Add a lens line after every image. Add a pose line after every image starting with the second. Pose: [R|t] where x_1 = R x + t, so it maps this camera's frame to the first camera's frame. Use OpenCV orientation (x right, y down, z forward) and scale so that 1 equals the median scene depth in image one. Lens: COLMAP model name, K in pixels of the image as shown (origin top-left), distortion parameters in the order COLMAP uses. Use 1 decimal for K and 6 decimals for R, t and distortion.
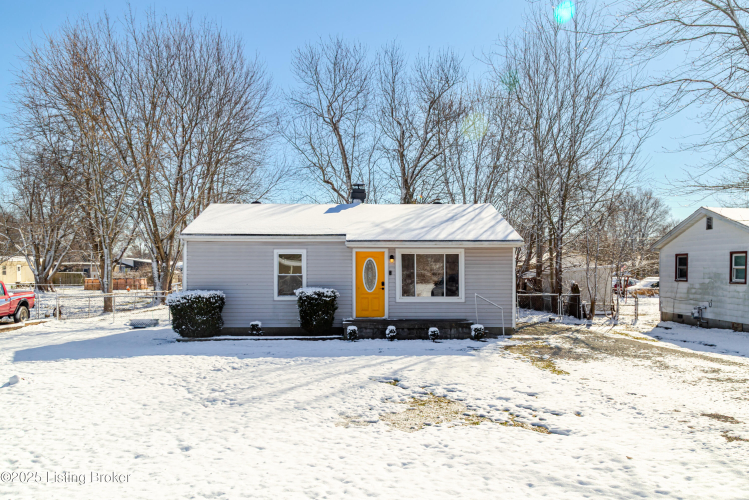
lens RADIAL K [[629.3, 0, 369.8], [0, 629.3, 251.8], [0, 0, 1]] dist [0.040383, 0.005472]
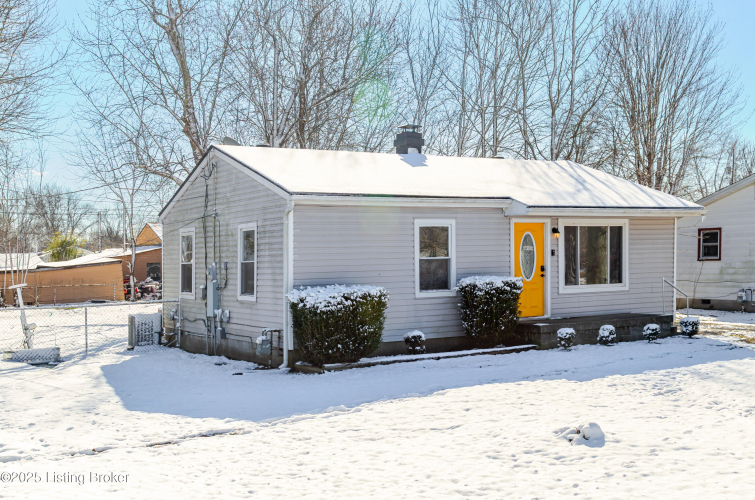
lens RADIAL K [[897.3, 0, 378.5], [0, 897.3, 250.6], [0, 0, 1]] dist [-0.009719, 0.000000]
pose [[0.874451, -0.015471, 0.484868, -0.627805], [0.009133, 0.999839, 0.015432, 0.013889], [-0.485029, -0.009067, 0.874451, 0.215508]]
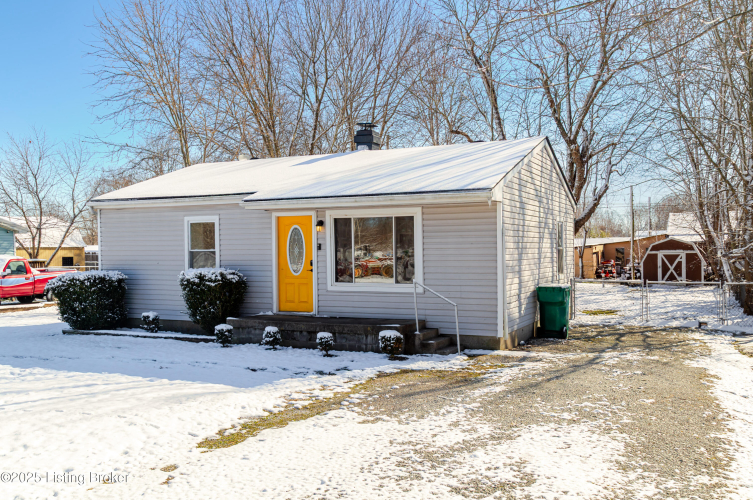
lens RADIAL K [[690.1, 0, 379.5], [0, 690.1, 246.5], [0, 0, 1]] dist [-0.010962, 0.000000]
pose [[0.889101, -0.008959, -0.457623, 0.426380], [0.019010, 0.999669, 0.017363, 0.021784], [0.457315, -0.024137, 0.888977, 0.377973]]
